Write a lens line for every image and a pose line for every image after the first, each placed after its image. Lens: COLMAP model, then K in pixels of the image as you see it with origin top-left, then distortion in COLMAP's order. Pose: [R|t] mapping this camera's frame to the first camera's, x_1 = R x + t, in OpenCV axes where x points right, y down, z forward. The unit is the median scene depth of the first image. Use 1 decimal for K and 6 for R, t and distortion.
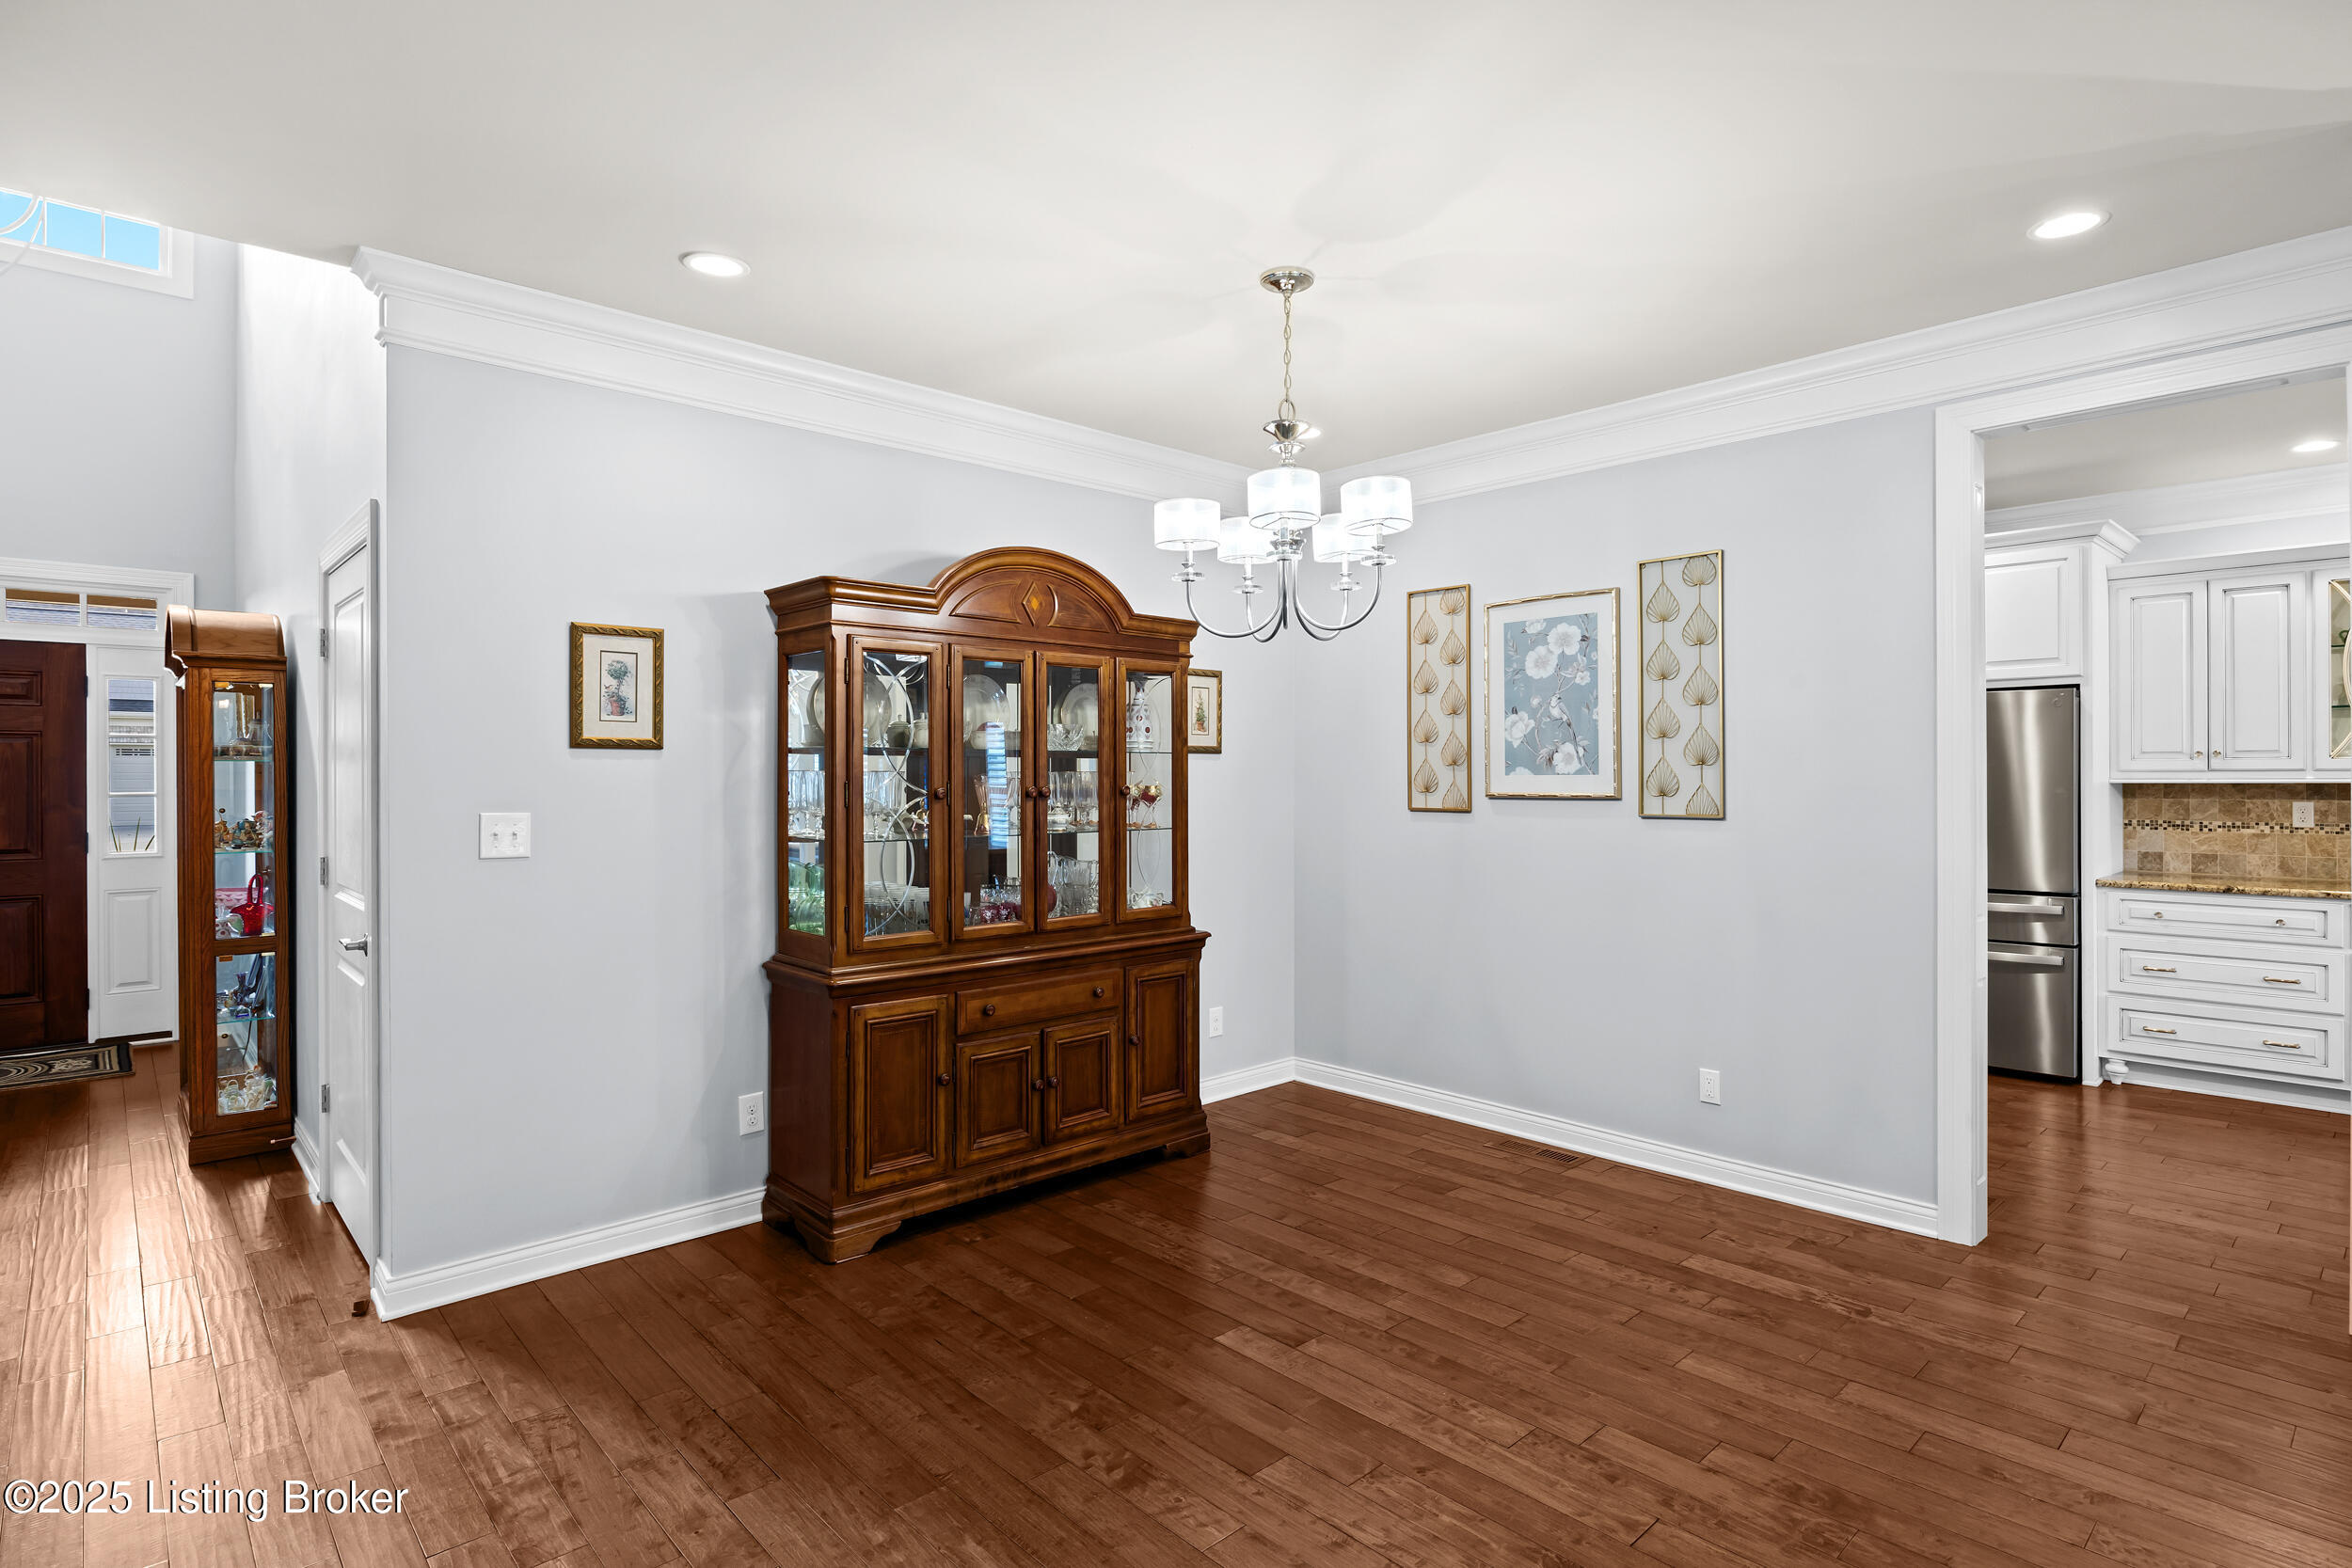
lens RADIAL K [[1182.1, 0, 1177.4], [0, 1182.1, 784.3], [0, 0, 1]] dist [-0.012210, 0.000416]
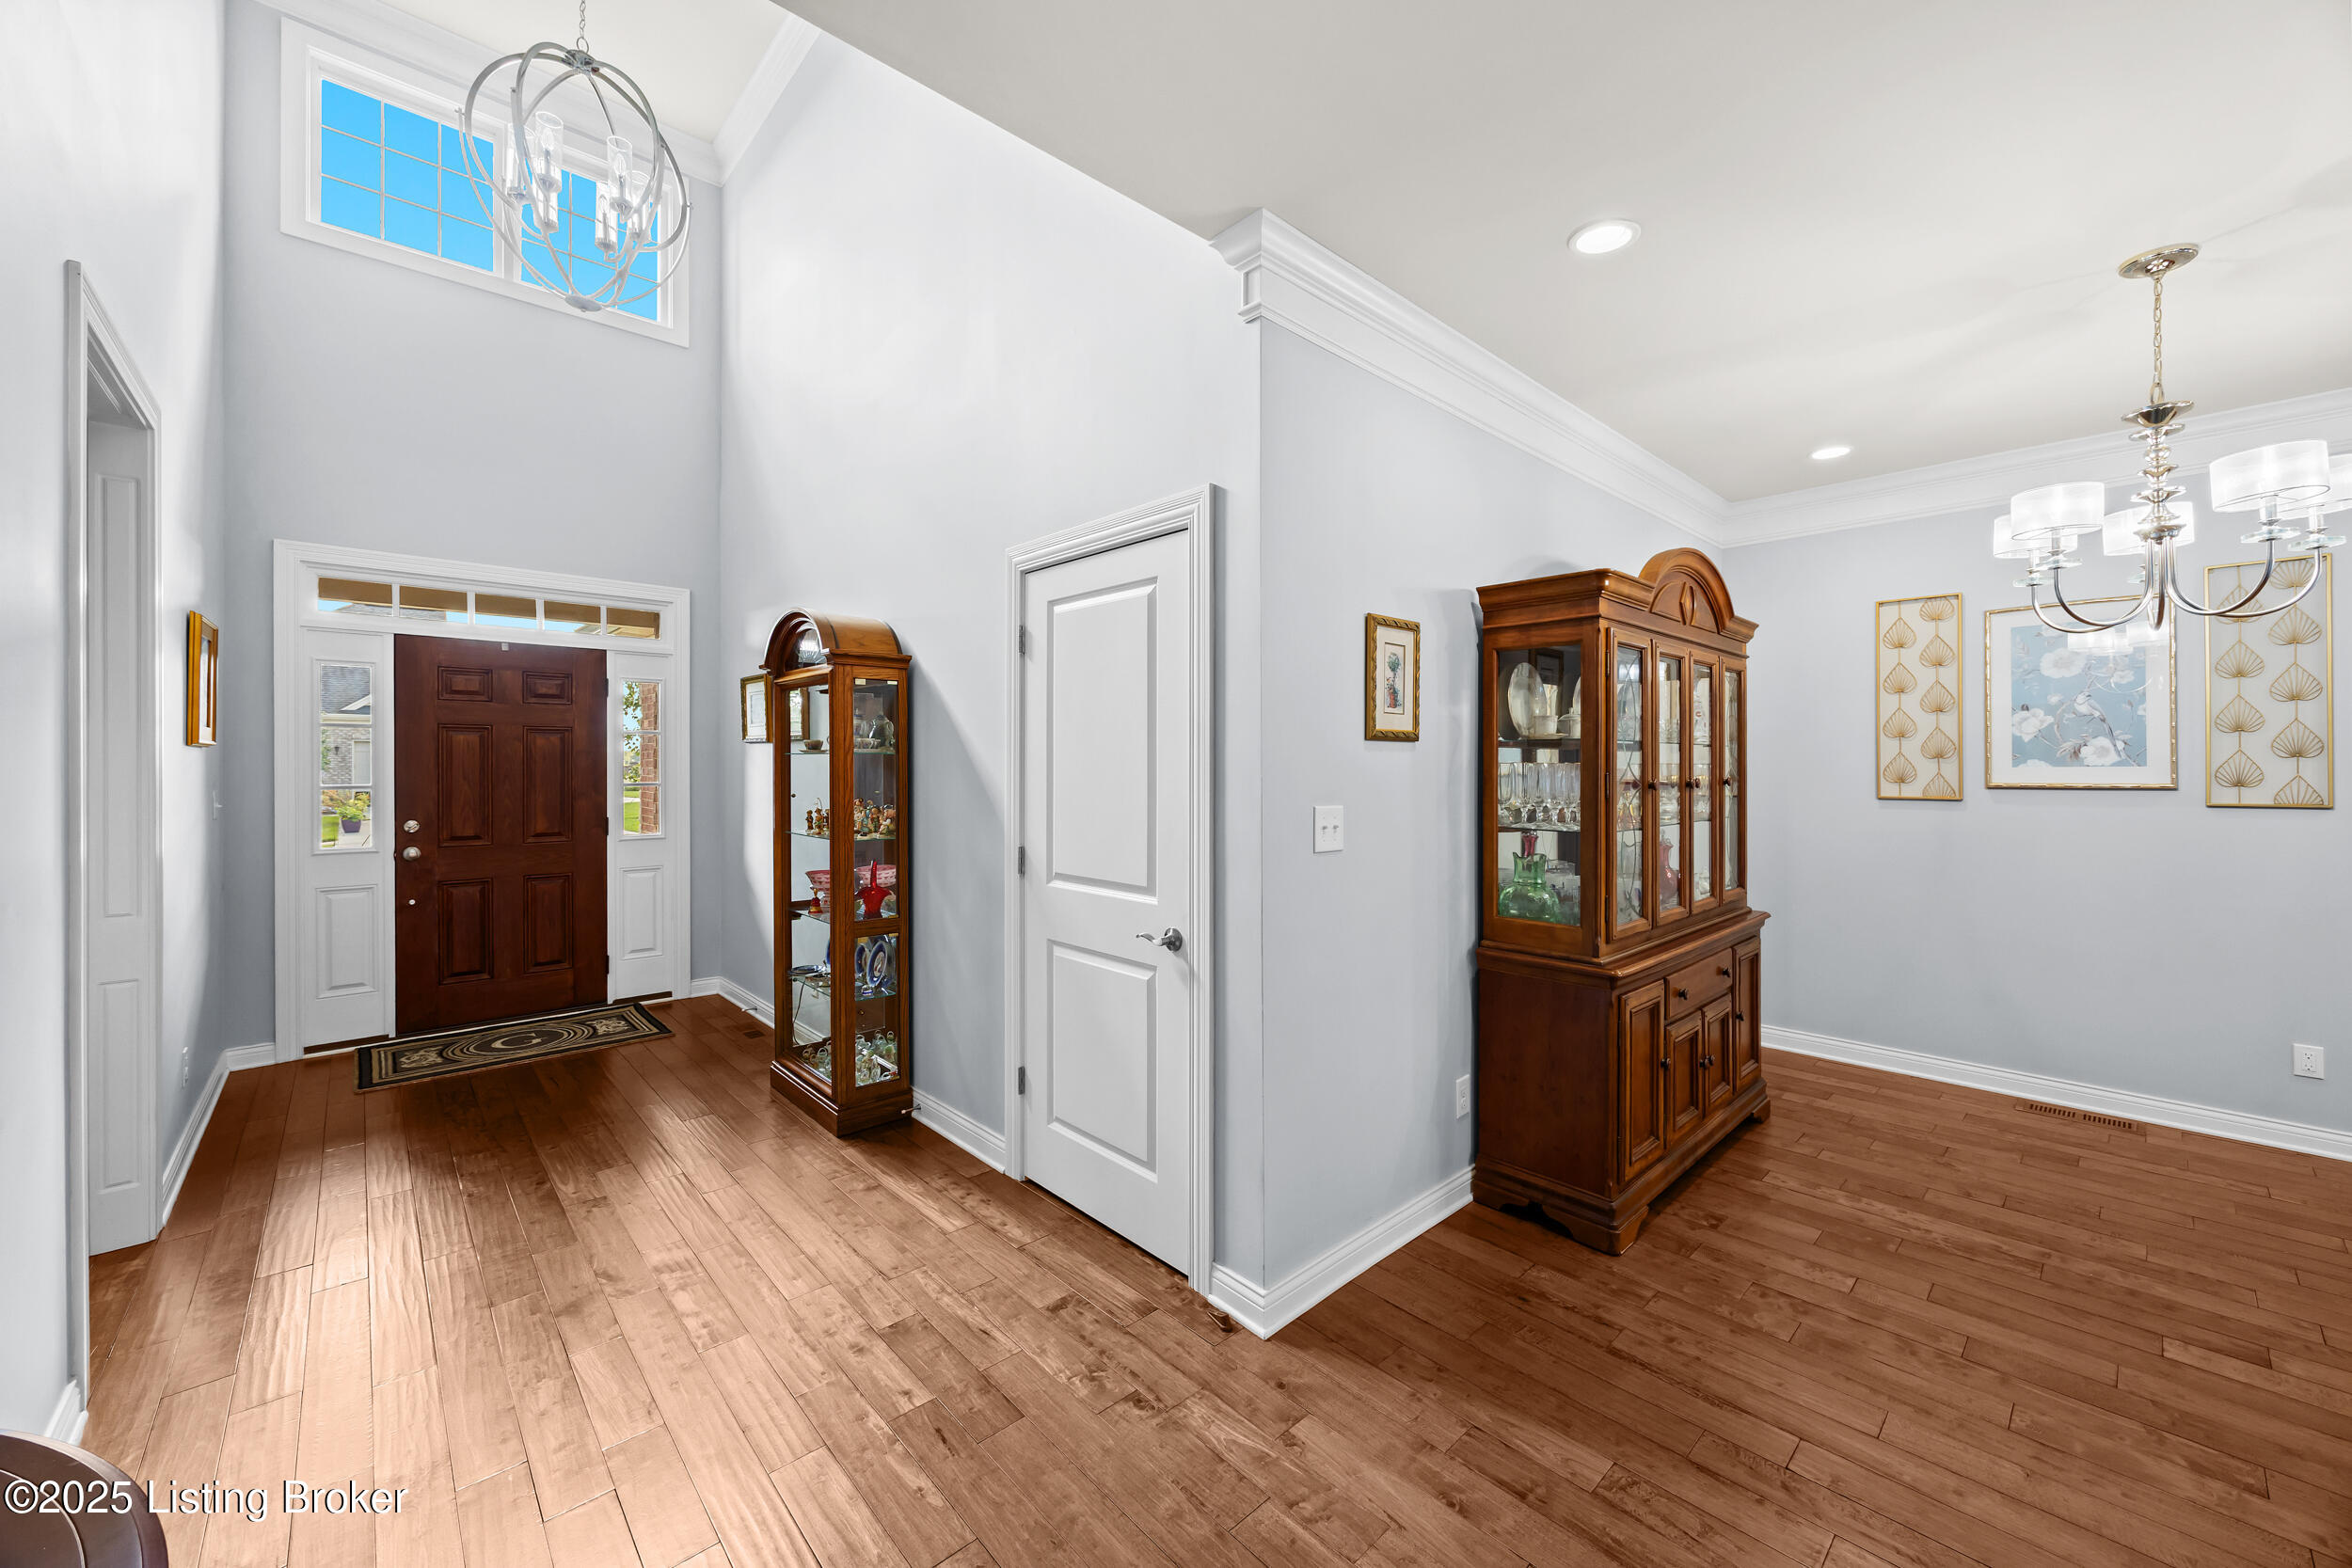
lens RADIAL K [[895.0, 0, 1174.8], [0, 895.0, 769.3], [0, 0, 1]] dist [-0.006228, -0.000003]
pose [[1.000000, 0.000432, 0.000274, -0.536689], [-0.000431, 0.999992, -0.003900, -0.002093], [-0.000276, 0.003900, 0.999992, 0.193401]]
